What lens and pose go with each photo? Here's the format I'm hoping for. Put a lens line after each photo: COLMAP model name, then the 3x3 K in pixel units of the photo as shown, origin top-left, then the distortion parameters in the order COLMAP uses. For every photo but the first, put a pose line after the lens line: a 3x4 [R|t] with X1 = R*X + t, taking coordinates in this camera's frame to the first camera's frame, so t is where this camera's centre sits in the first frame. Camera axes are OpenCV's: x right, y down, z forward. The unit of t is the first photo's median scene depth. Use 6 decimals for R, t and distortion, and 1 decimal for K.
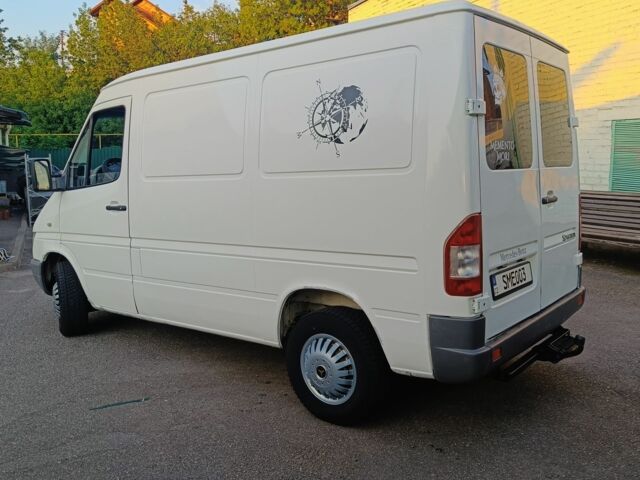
lens RADIAL K [[585.9, 0, 322.4], [0, 585.9, 219.9], [0, 0, 1]] dist [0.075392, -0.156537]
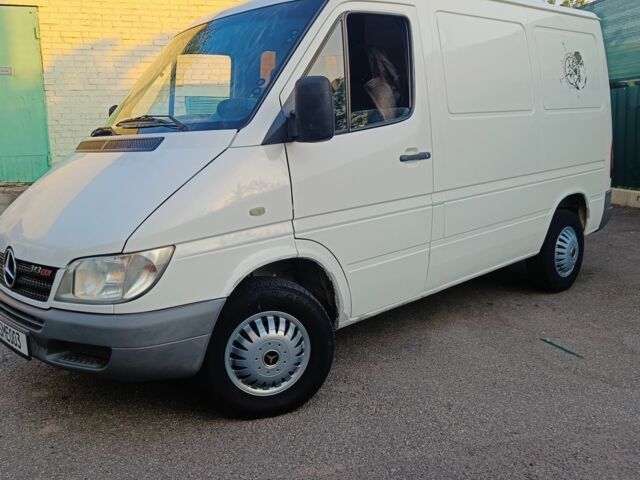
lens RADIAL K [[593.2, 0, 321.2], [0, 593.2, 206.6], [0, 0, 1]] dist [0.063390, -0.144313]
pose [[0.142684, -0.103993, 0.984290, -1.506497], [0.130473, 0.987763, 0.085446, -0.051292], [-0.981131, 0.116232, 0.154506, 1.386546]]
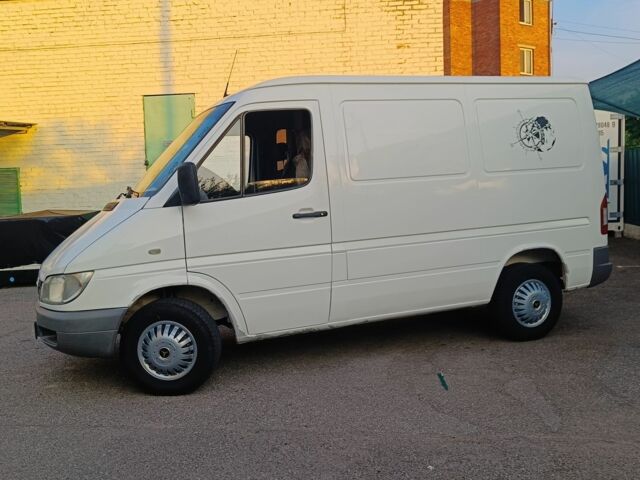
lens RADIAL K [[593.2, 0, 321.2], [0, 593.2, 206.6], [0, 0, 1]] dist [0.063390, -0.144313]
pose [[0.506343, -0.024118, 0.861995, -1.598581], [0.119624, 0.991909, -0.042515, 0.012986], [-0.853995, 0.124642, 0.505131, 0.689990]]
